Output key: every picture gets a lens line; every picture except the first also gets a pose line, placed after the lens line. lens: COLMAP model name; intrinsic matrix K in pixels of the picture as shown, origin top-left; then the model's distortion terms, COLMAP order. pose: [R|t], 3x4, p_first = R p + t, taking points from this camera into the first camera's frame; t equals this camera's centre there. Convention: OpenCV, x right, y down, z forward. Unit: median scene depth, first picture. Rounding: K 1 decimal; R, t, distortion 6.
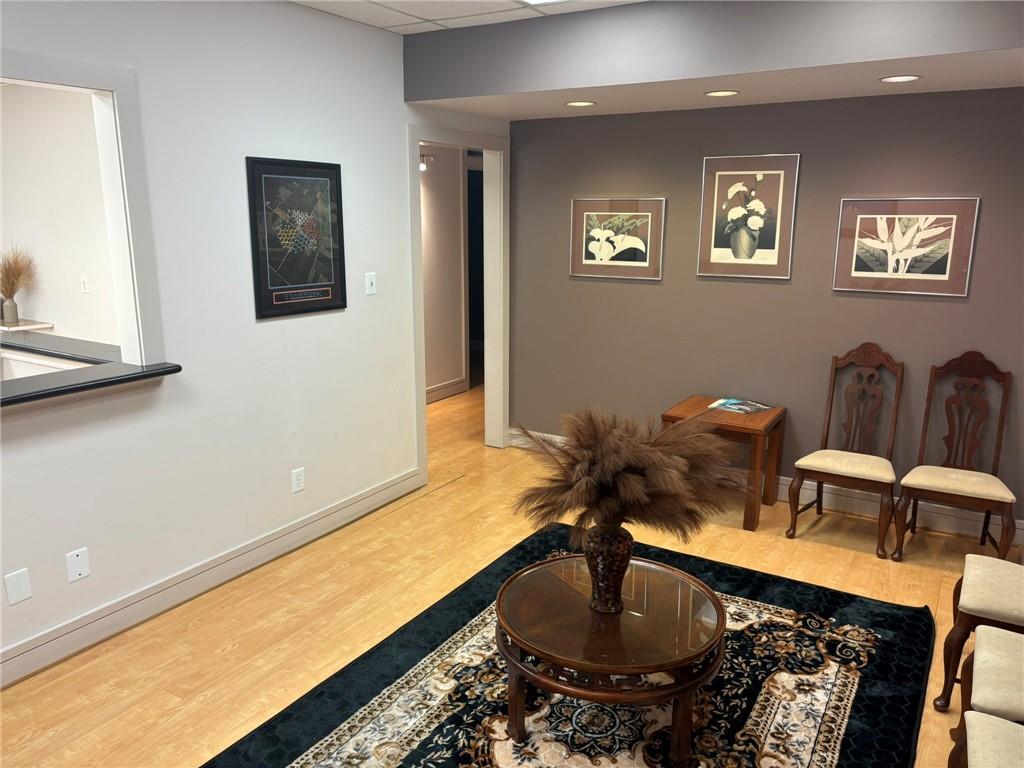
lens RADIAL K [[772.5, 0, 512.1], [0, 772.5, 386.1], [0, 0, 1]] dist [-0.025716, -0.013027]
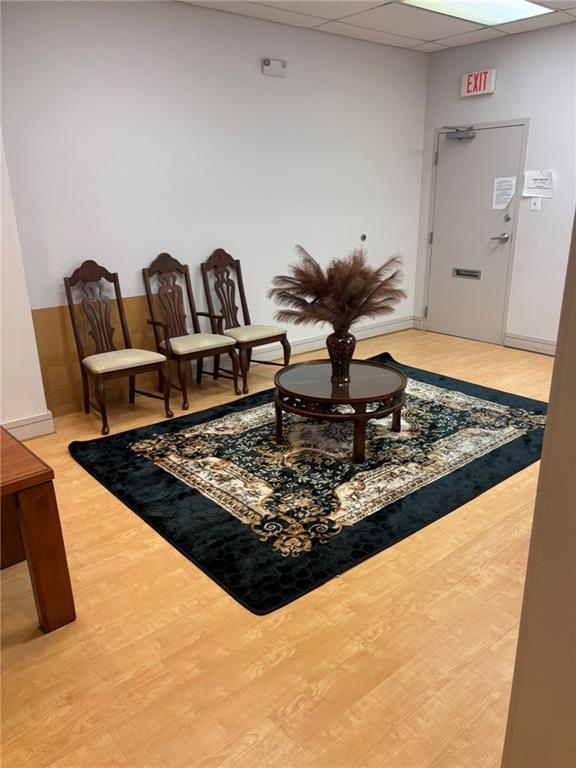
lens RADIAL K [[579.4, 0, 288.0], [0, 579.4, 385.3], [0, 0, 1]] dist [-0.025716, -0.013027]
pose [[-0.950174, -0.084332, 0.300097, -0.125642], [0.084091, 0.857673, 0.507273, -0.299826], [-0.300164, 0.507233, -0.807847, 1.714141]]
